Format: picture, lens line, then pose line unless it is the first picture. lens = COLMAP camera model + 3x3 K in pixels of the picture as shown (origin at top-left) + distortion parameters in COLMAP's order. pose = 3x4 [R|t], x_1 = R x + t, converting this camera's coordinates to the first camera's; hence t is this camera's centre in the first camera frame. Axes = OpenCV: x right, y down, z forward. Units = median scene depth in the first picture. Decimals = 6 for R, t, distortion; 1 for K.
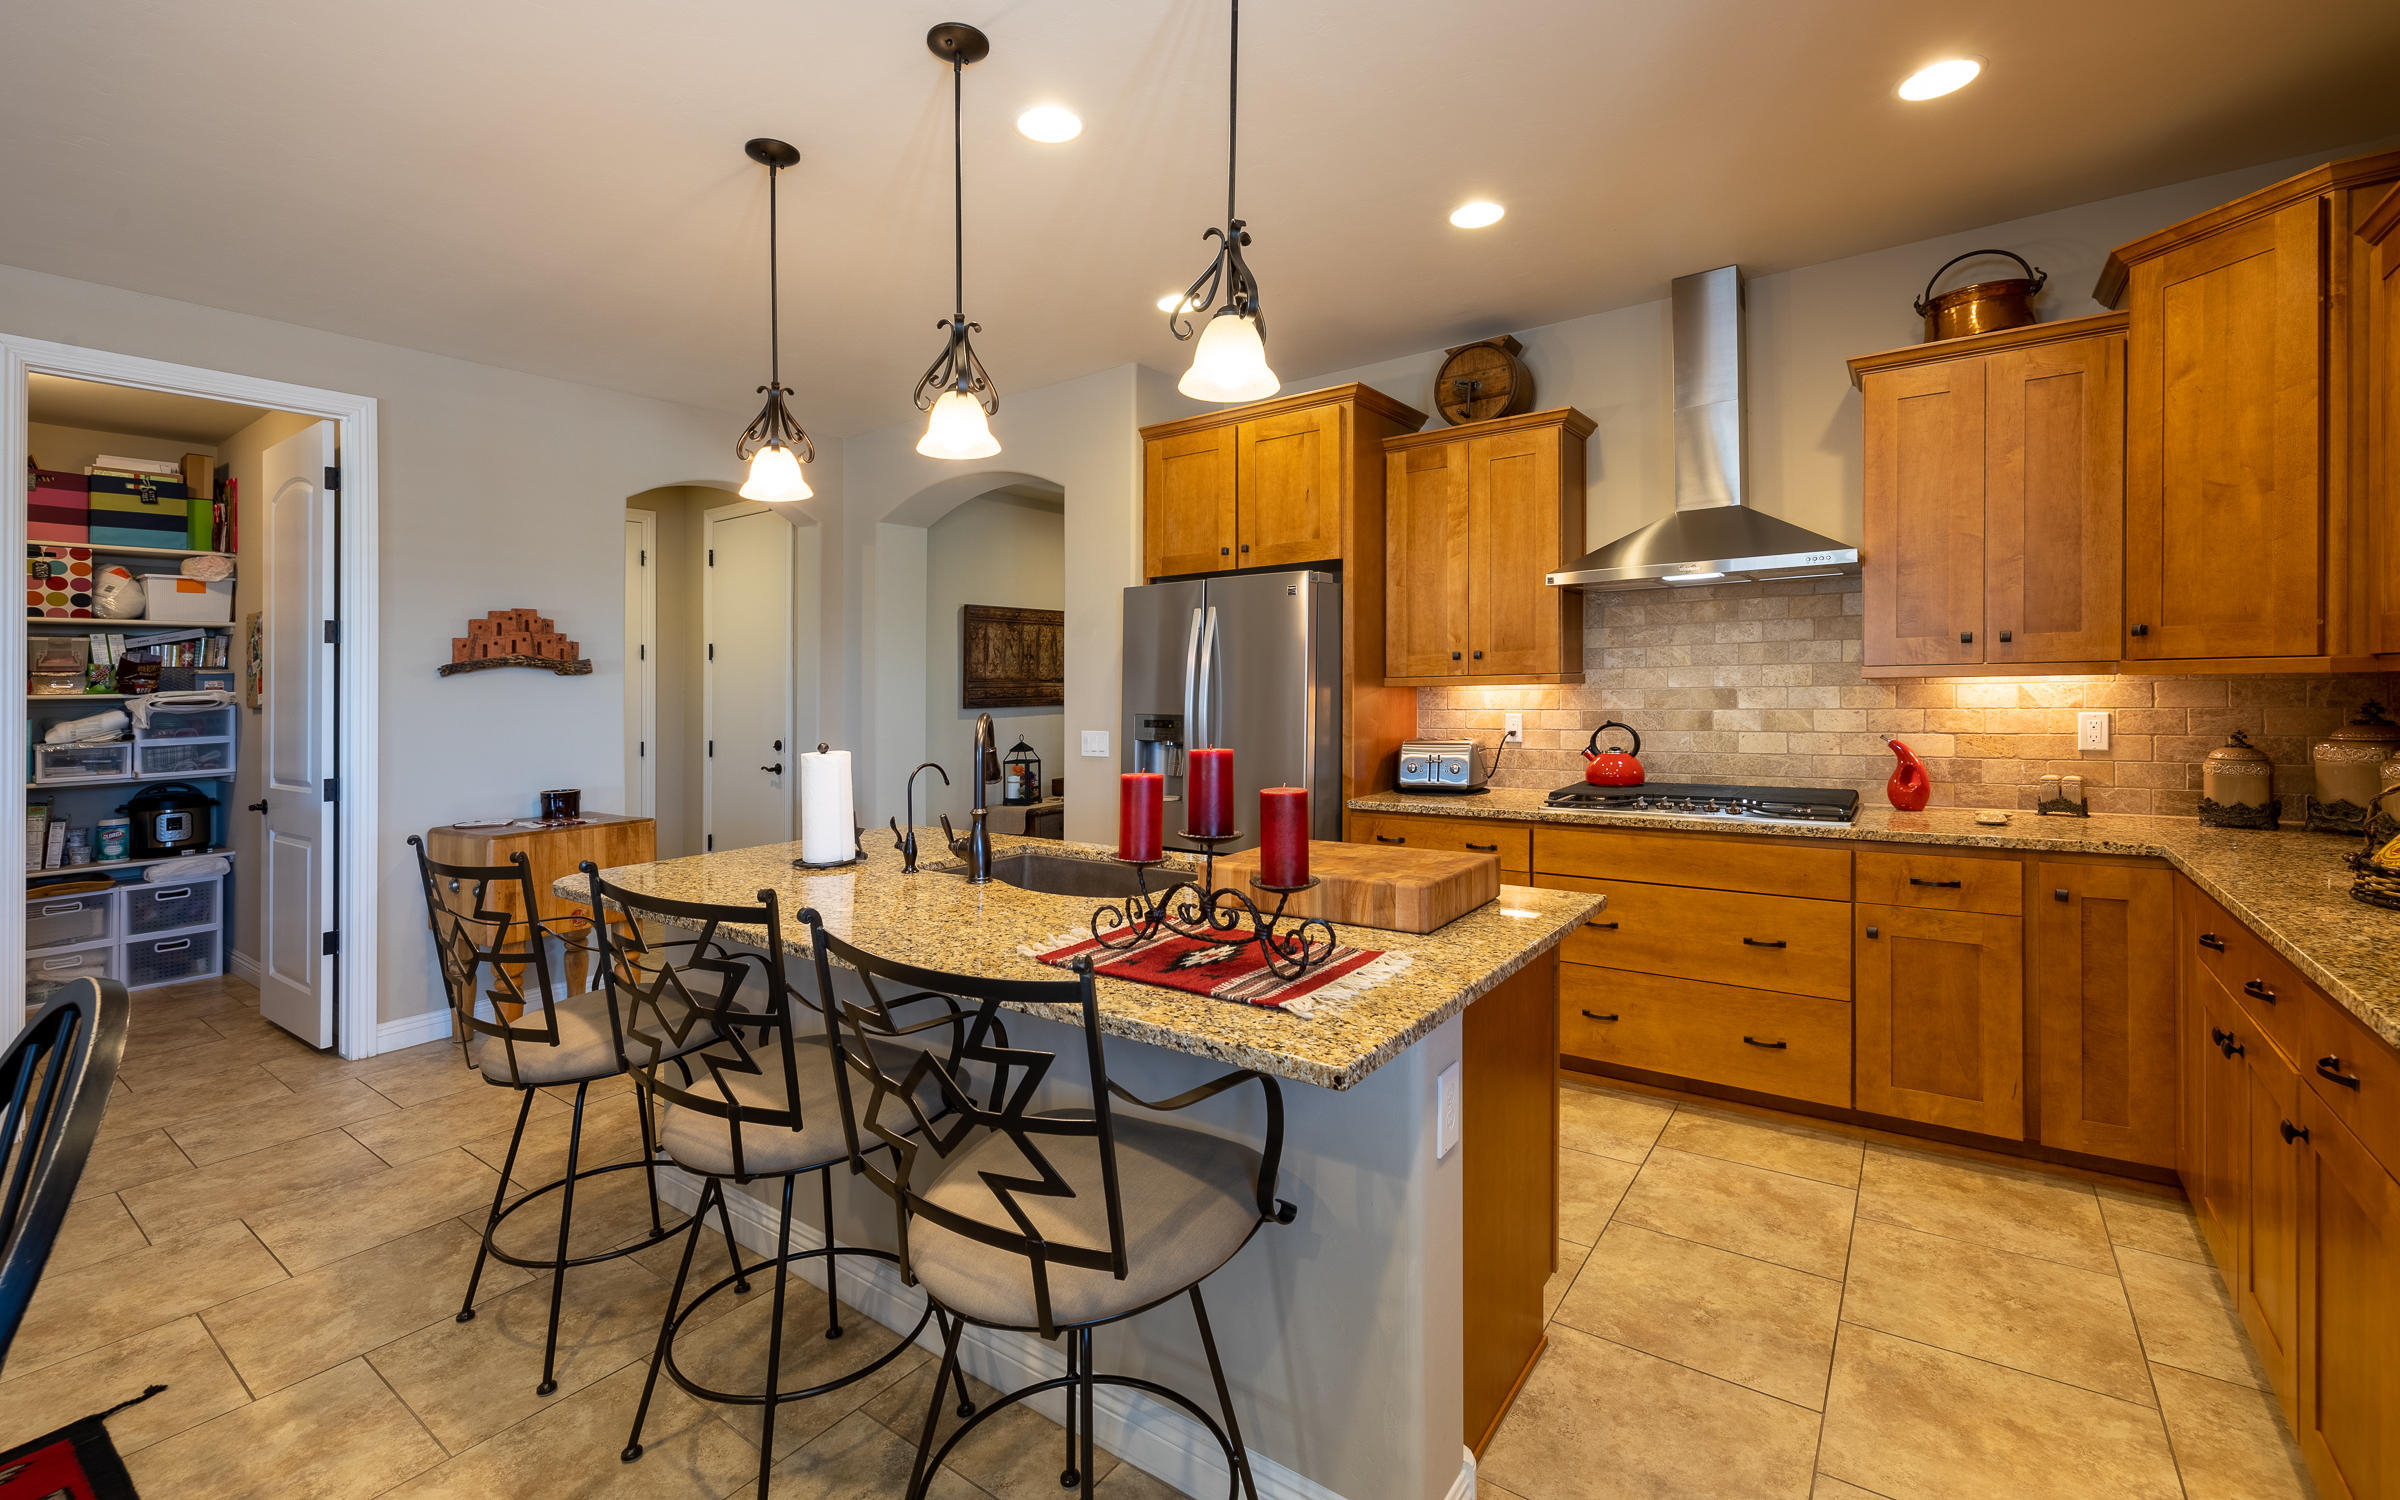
lens RADIAL K [[1022.7, 0, 1202.3], [0, 1022.7, 741.8], [0, 0, 1]] dist [-0.002396, -0.000440]
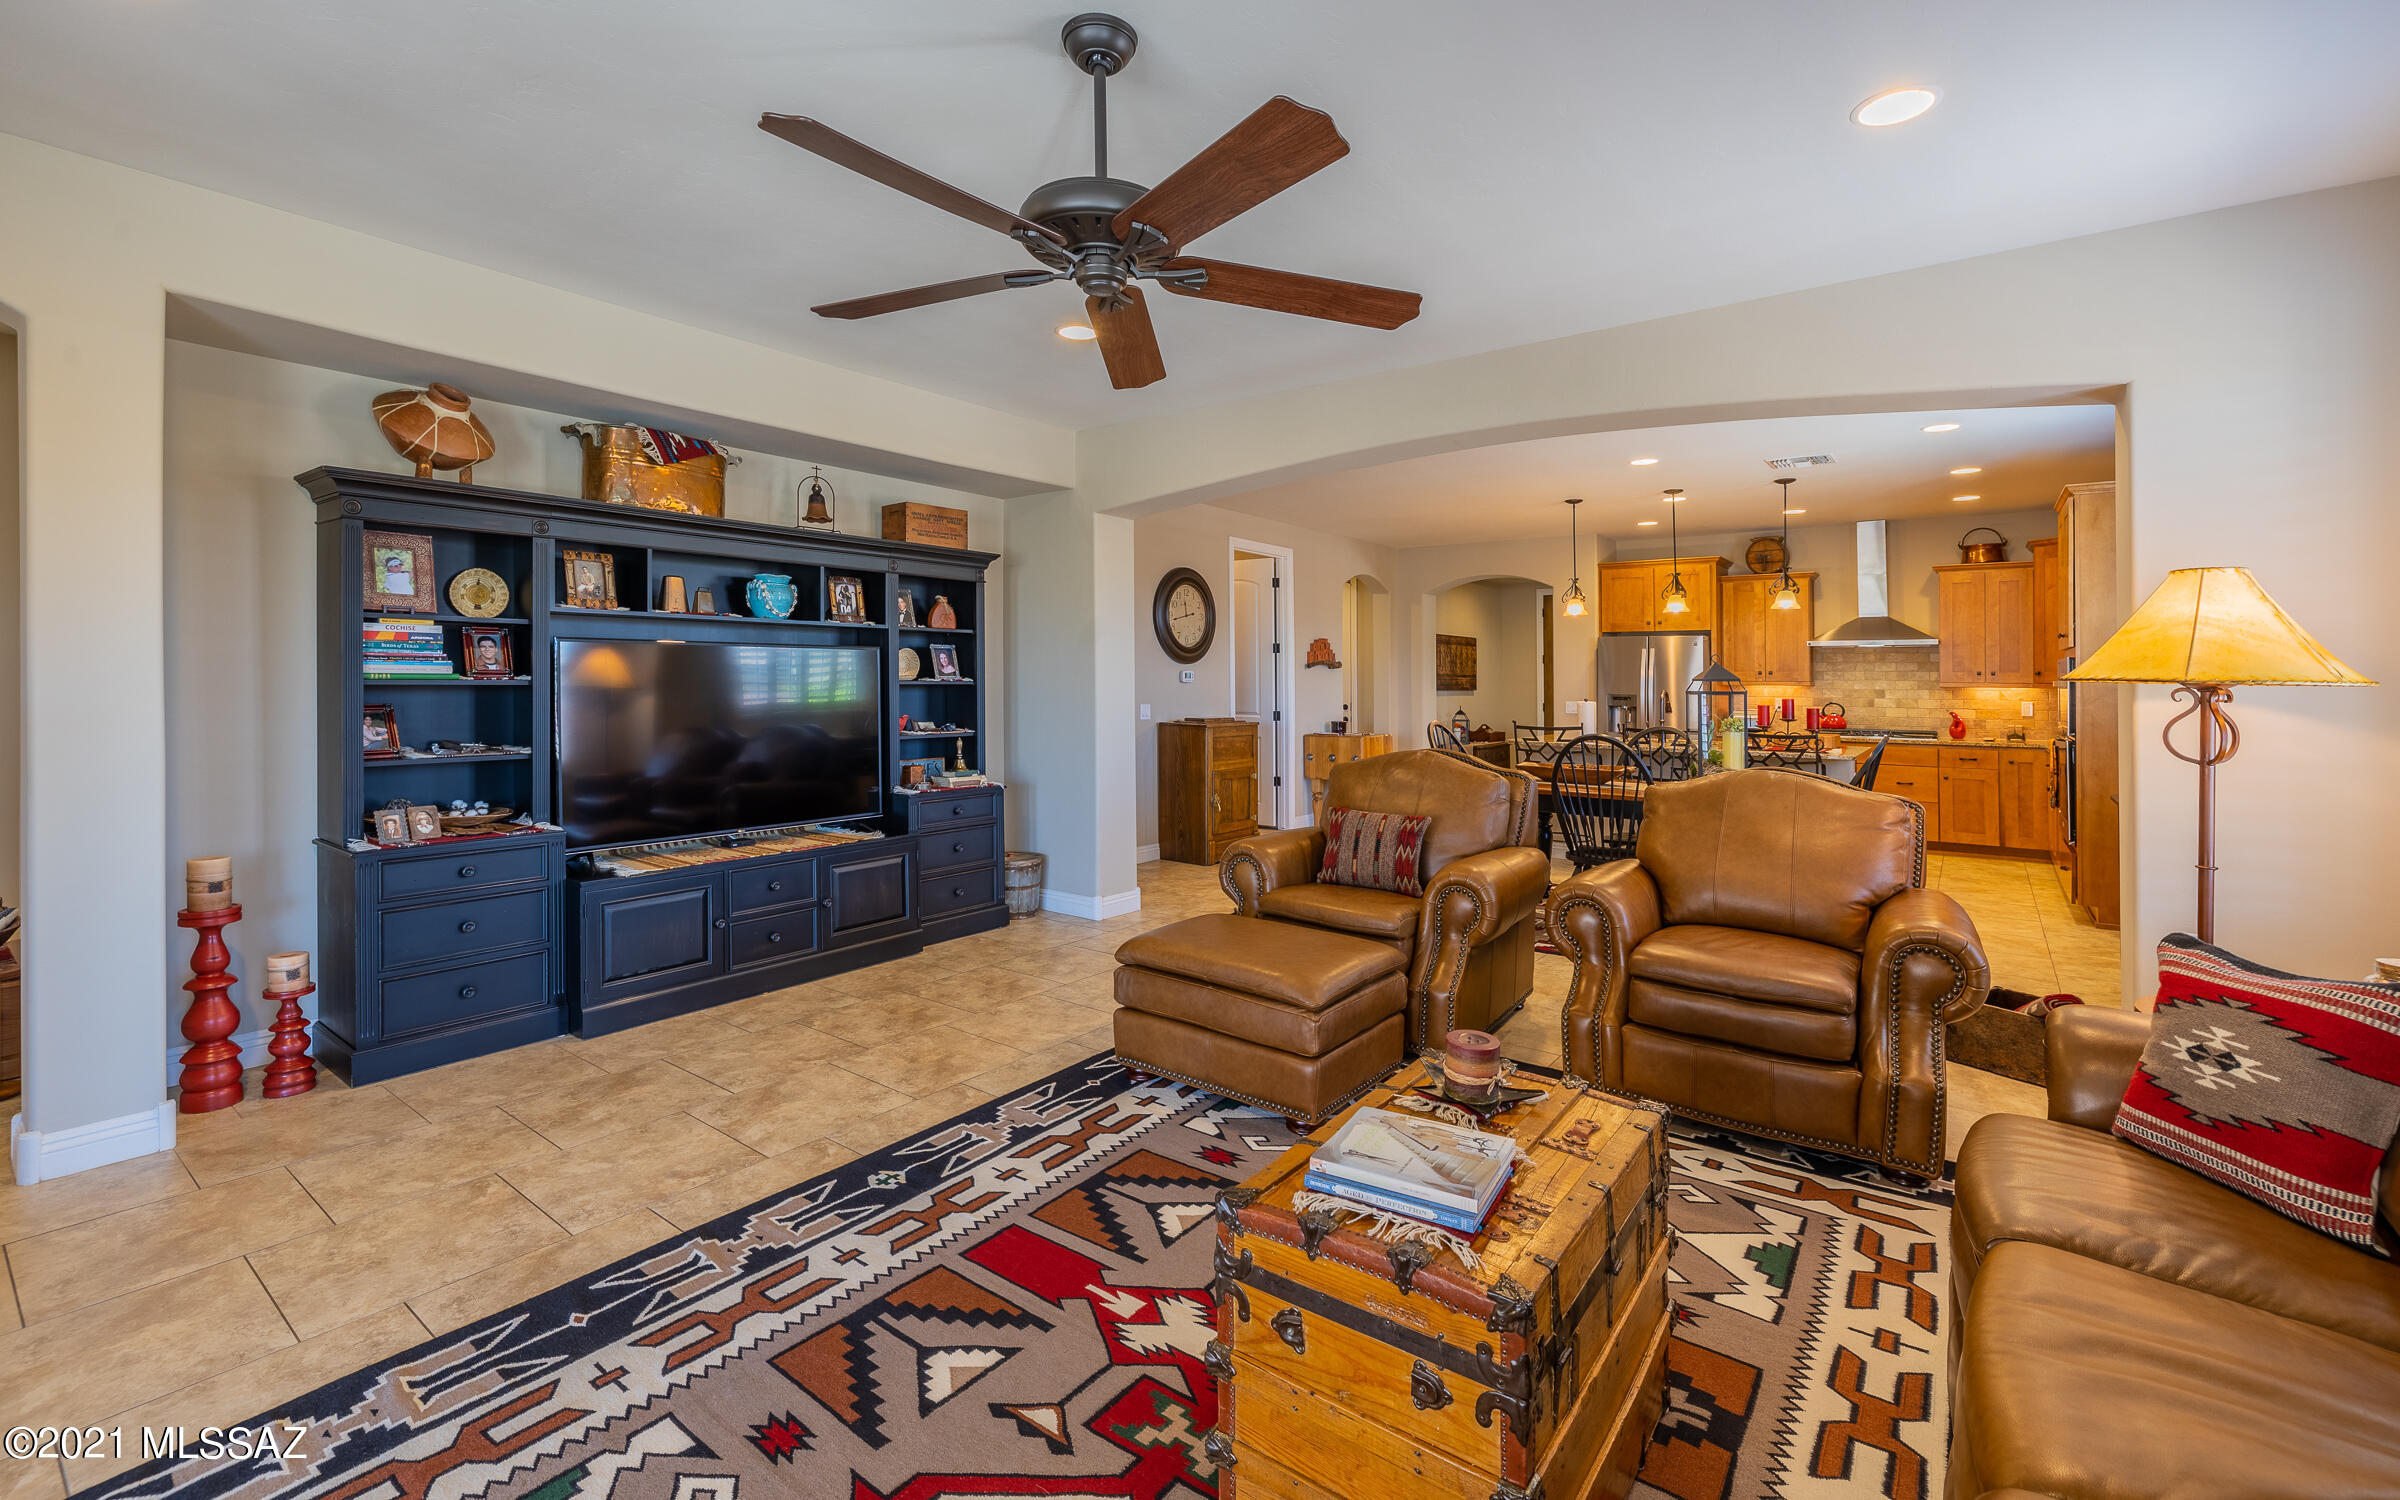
lens RADIAL K [[1023.7, 0, 1223.1], [0, 1023.7, 680.6], [0, 0, 1]] dist [0.000890, 0.000058]
pose [[0.999510, 0.030380, -0.007575, -1.078225], [-0.030757, 0.997956, -0.056021, 0.115035], [0.005857, 0.056226, 0.998401, -1.504774]]
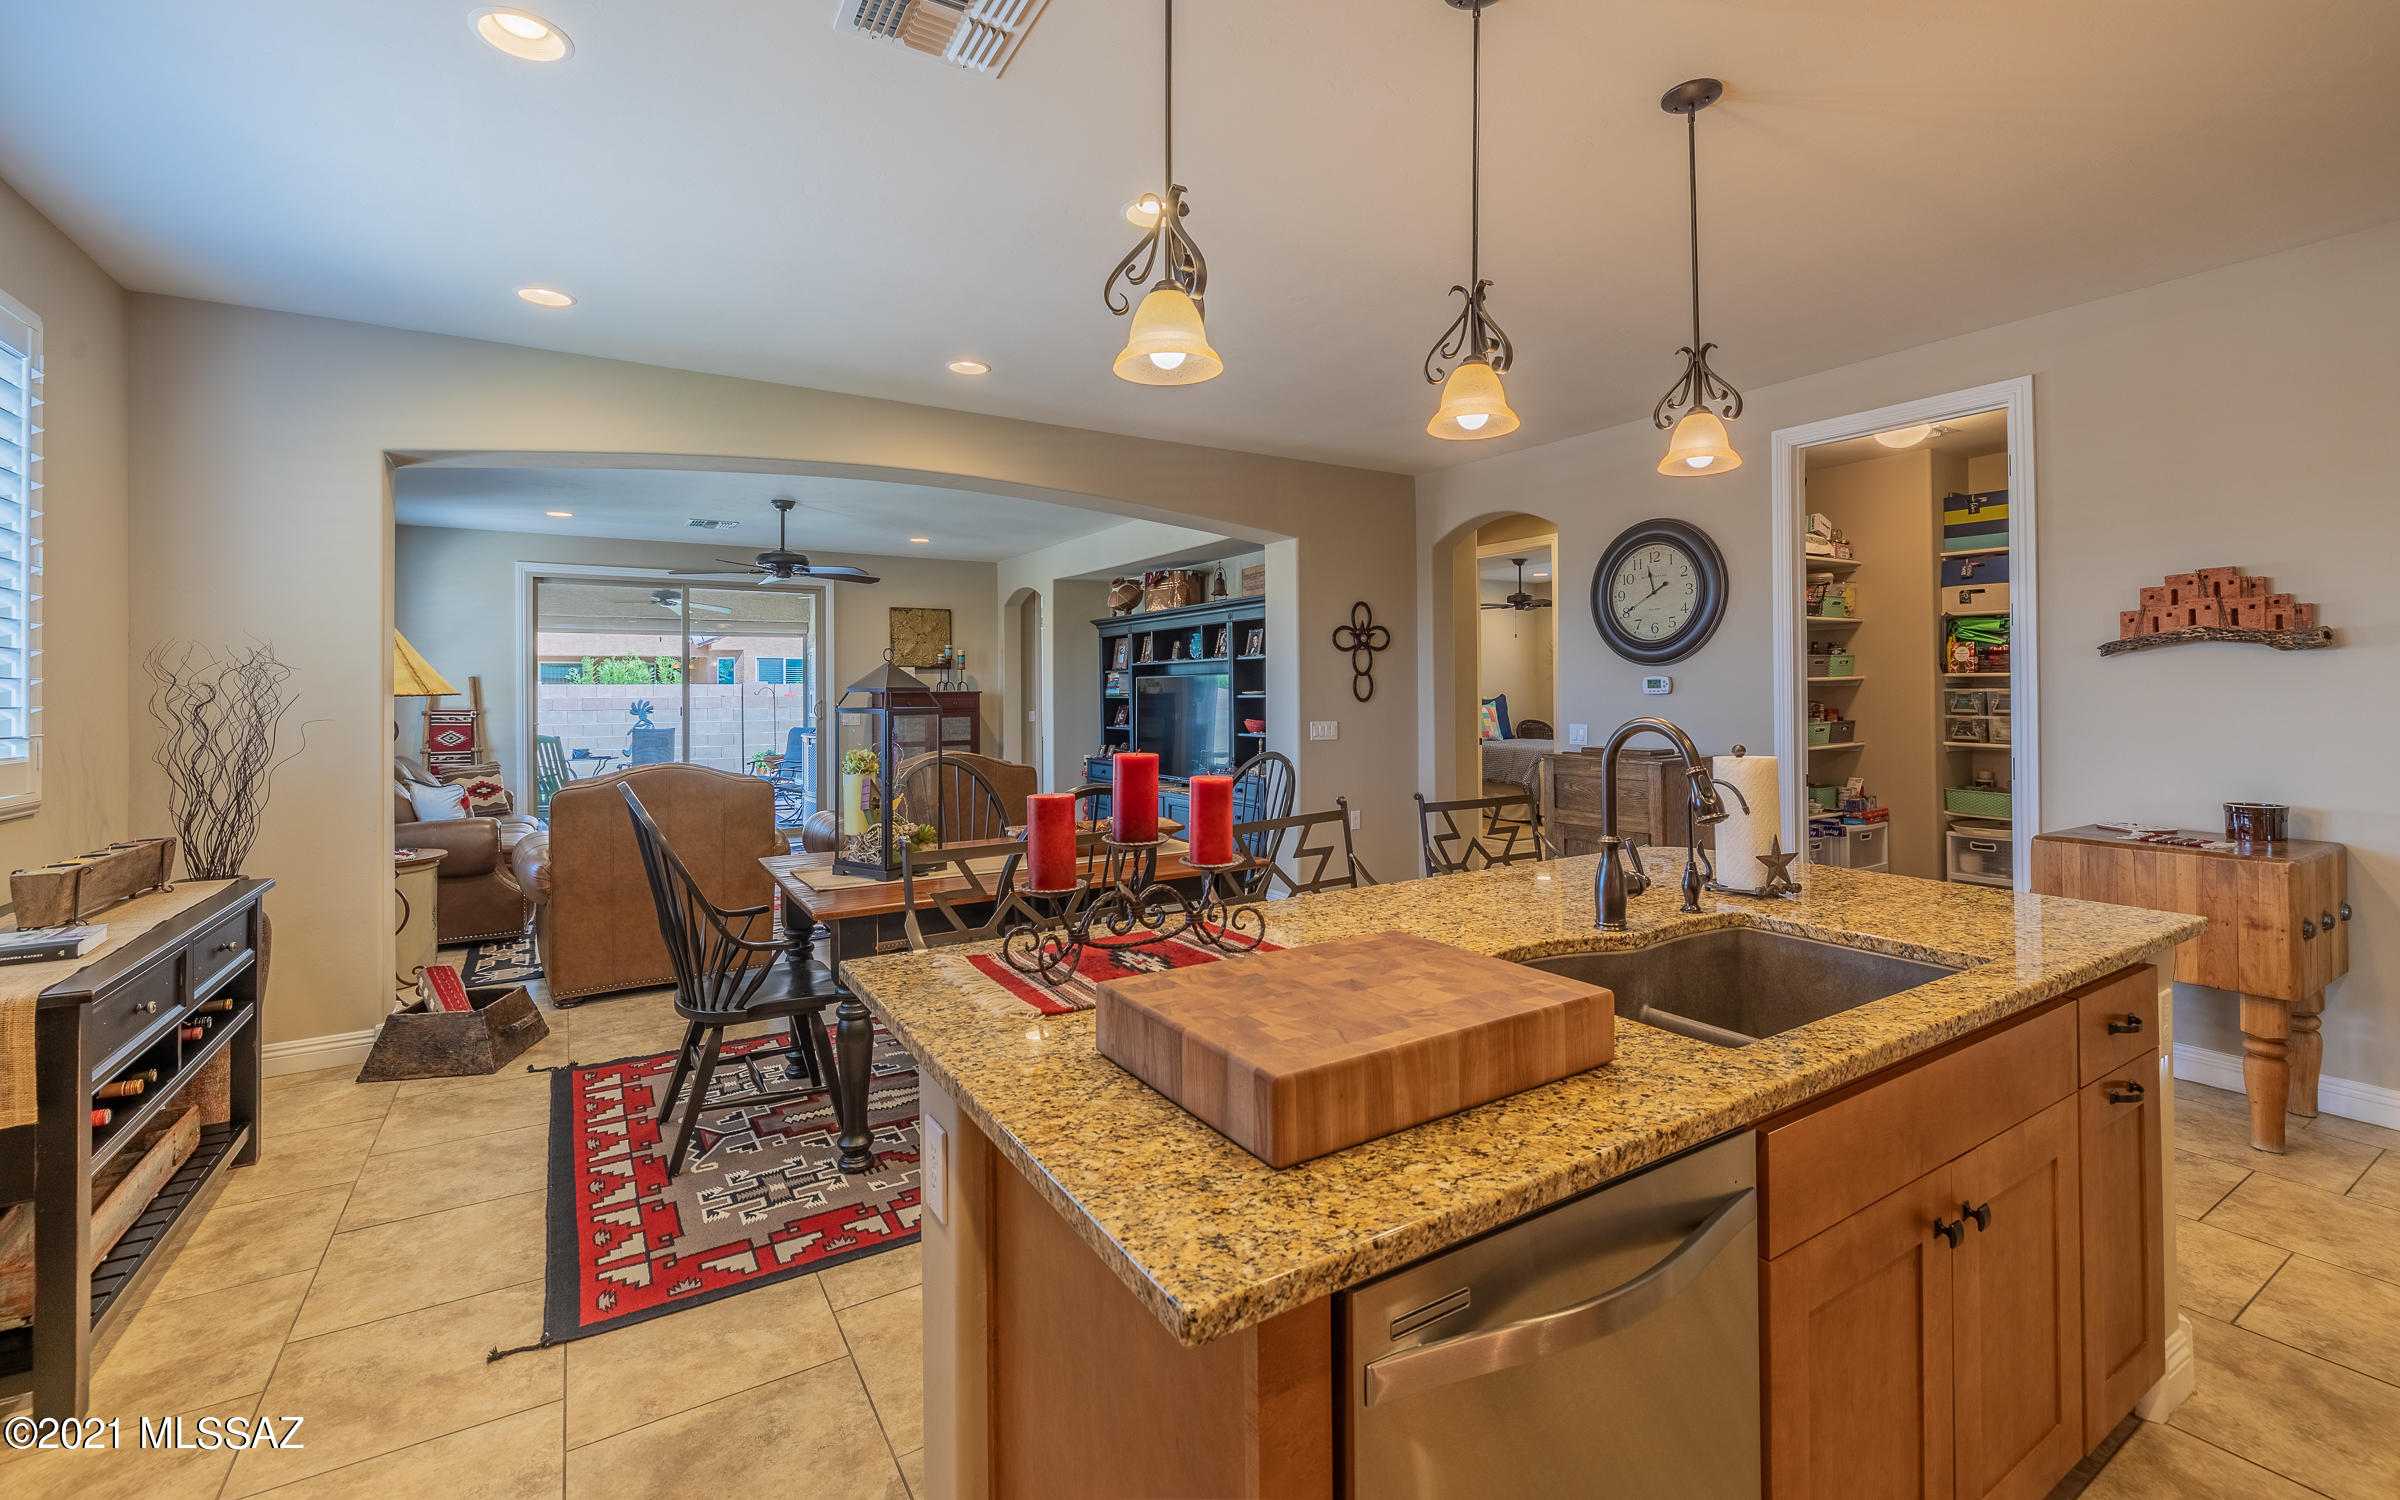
lens RADIAL K [[1035.3, 0, 1197.6], [0, 1035.3, 687.0], [0, 0, 1]] dist [-0.000444, -0.000100]
pose [[-0.370144, 0.019521, -0.928769, 0.453947], [-0.037658, 0.998642, 0.035998, -0.046429], [0.928211, 0.048300, -0.368906, 0.701913]]
